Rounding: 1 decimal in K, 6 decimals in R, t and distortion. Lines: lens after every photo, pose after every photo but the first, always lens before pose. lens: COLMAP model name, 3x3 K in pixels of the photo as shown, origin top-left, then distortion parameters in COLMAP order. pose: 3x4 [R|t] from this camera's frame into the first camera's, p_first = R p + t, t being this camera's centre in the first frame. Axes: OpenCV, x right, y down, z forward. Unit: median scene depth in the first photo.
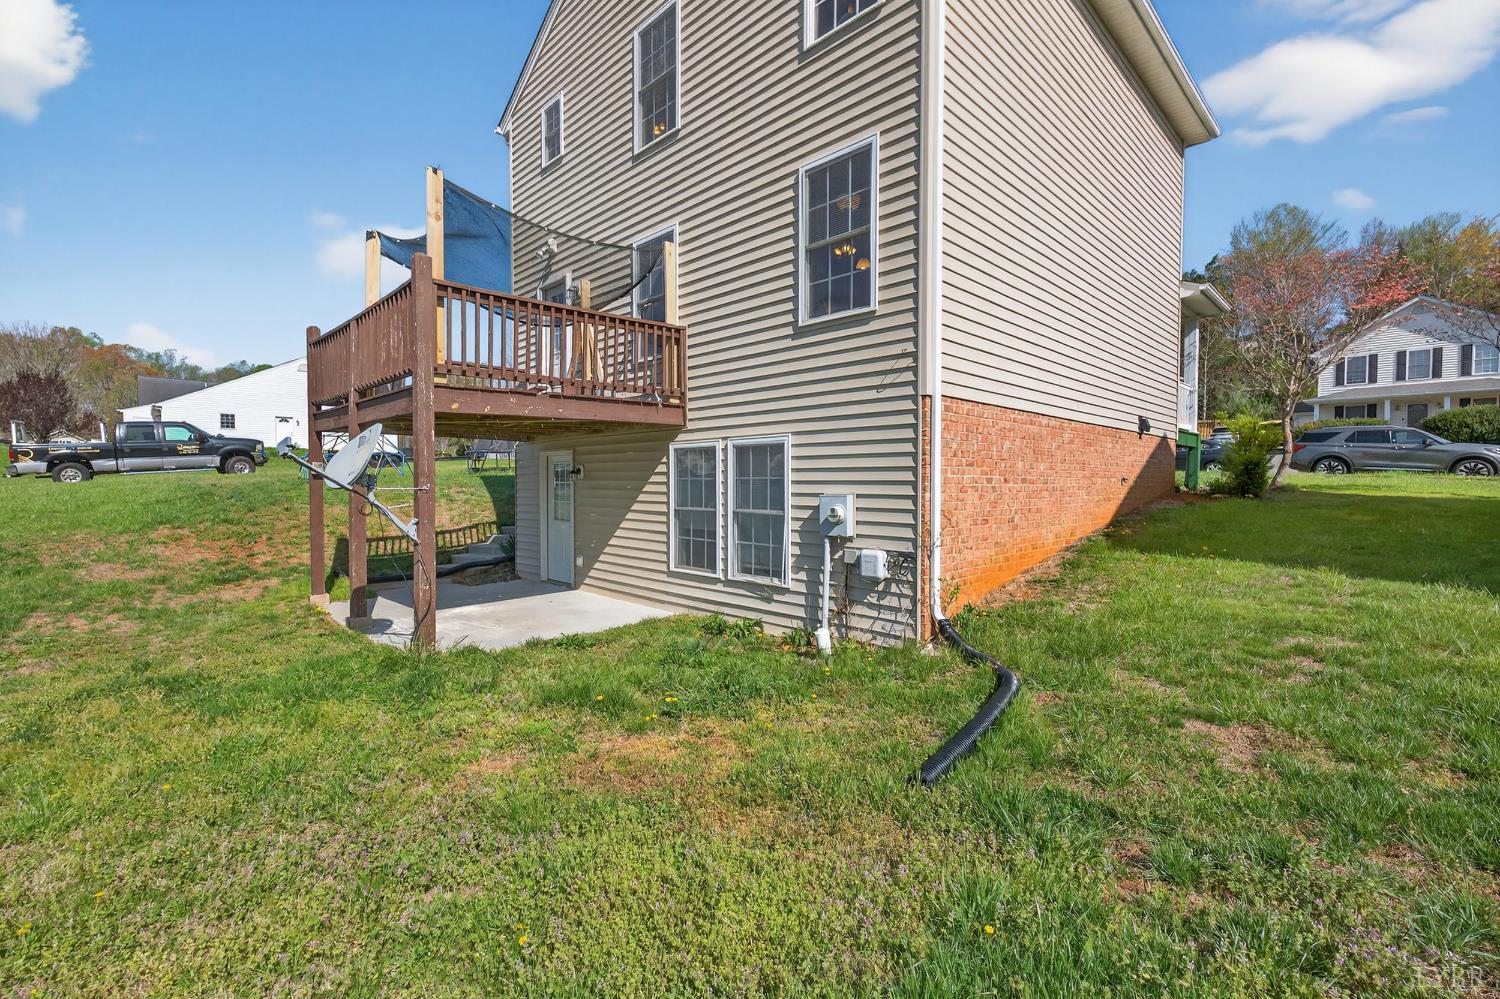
lens RADIAL K [[648.0, 0, 750.9], [0, 648.0, 499.2], [0, 0, 1]] dist [-0.000726, -0.000095]
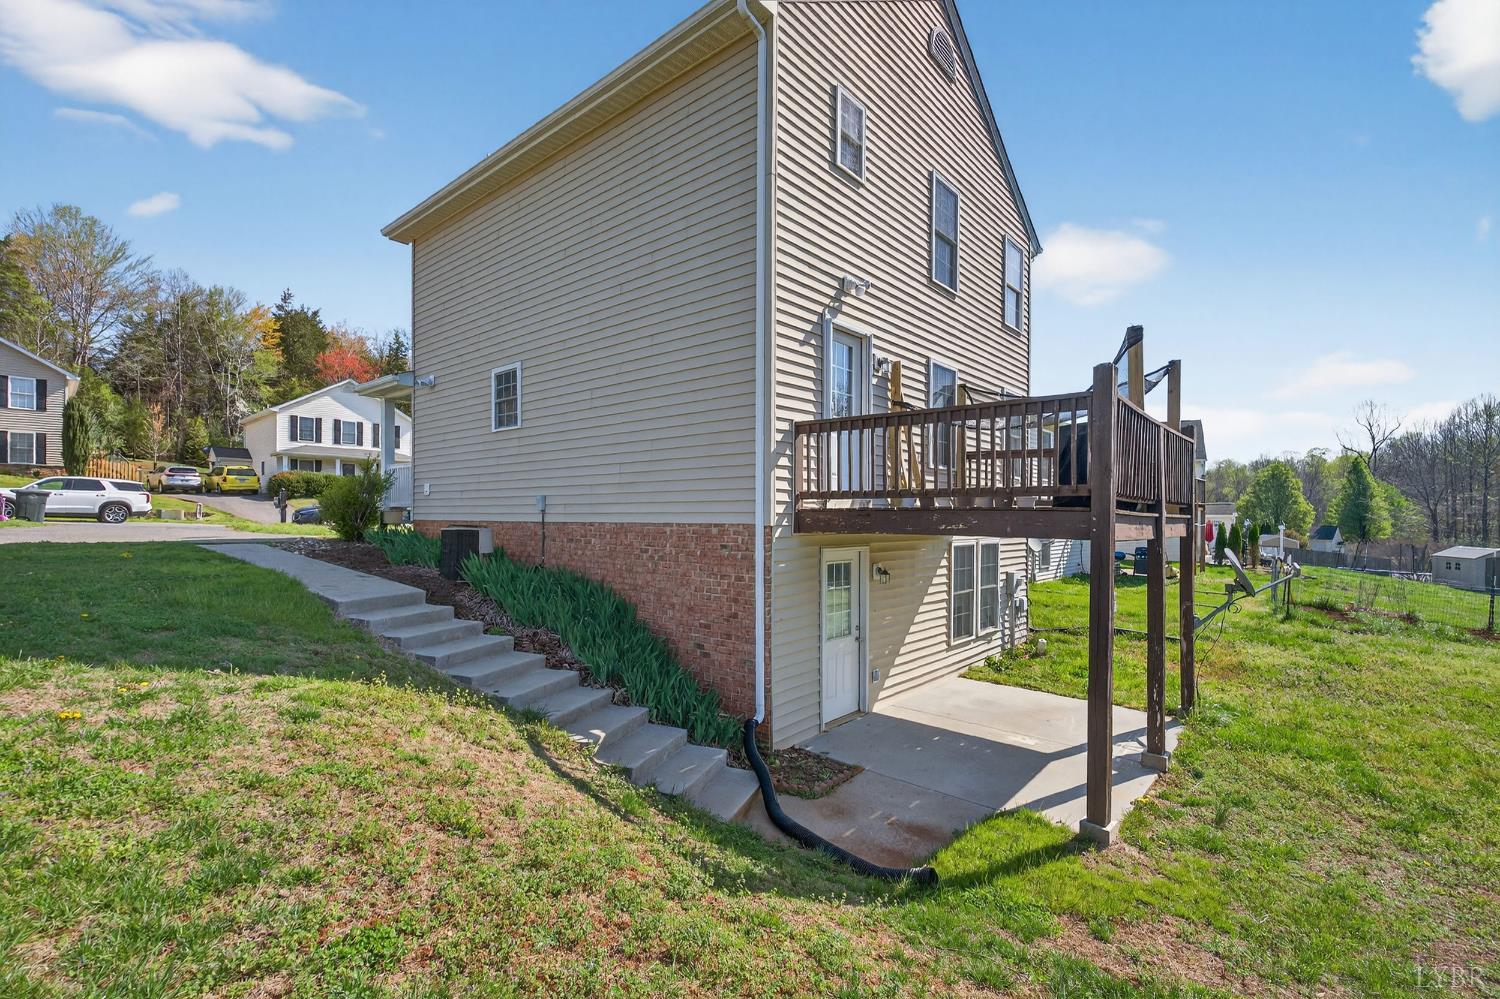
lens RADIAL K [[682.7, 0, 746.5], [0, 682.7, 520.4], [0, 0, 1]] dist [0.000582, 0.000026]
pose [[-0.074432, -0.005604, 0.997210, -1.666479], [0.023636, 0.999693, 0.007382, -0.175086], [-0.996946, 0.024120, -0.074277, 1.789750]]
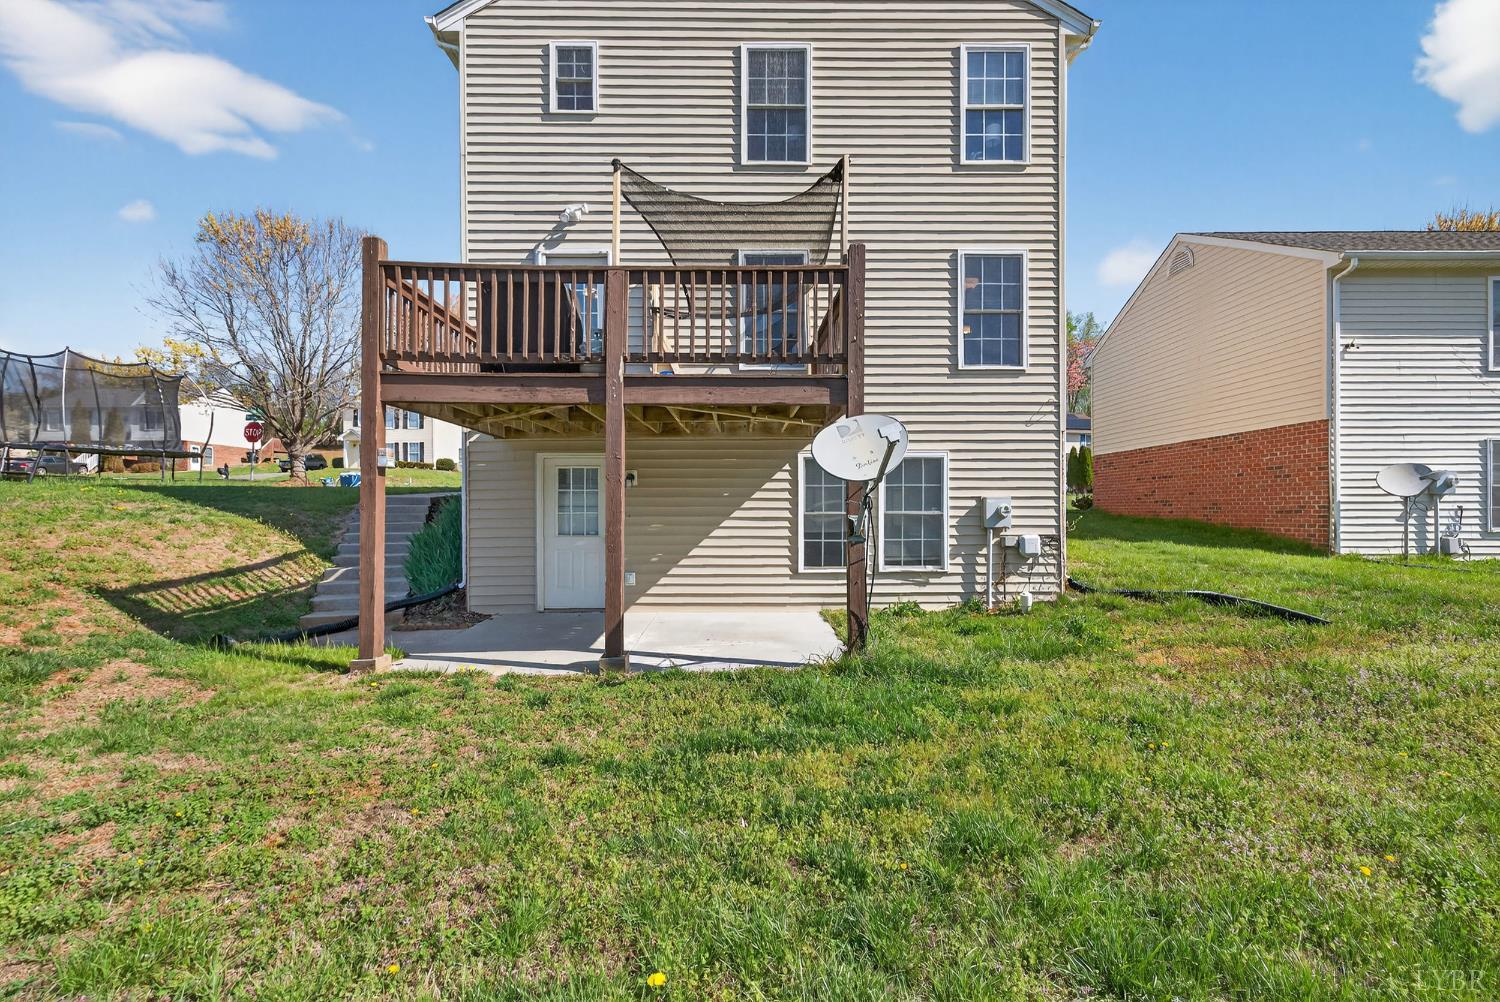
lens RADIAL K [[663.5, 0, 744.6], [0, 663.5, 513.8], [0, 0, 1]] dist [0.001020, 0.000015]
pose [[0.701876, -0.004979, 0.712281, -1.156887], [0.022371, 0.999636, -0.015057, 0.034697], [-0.711947, 0.026503, 0.701733, 0.366454]]
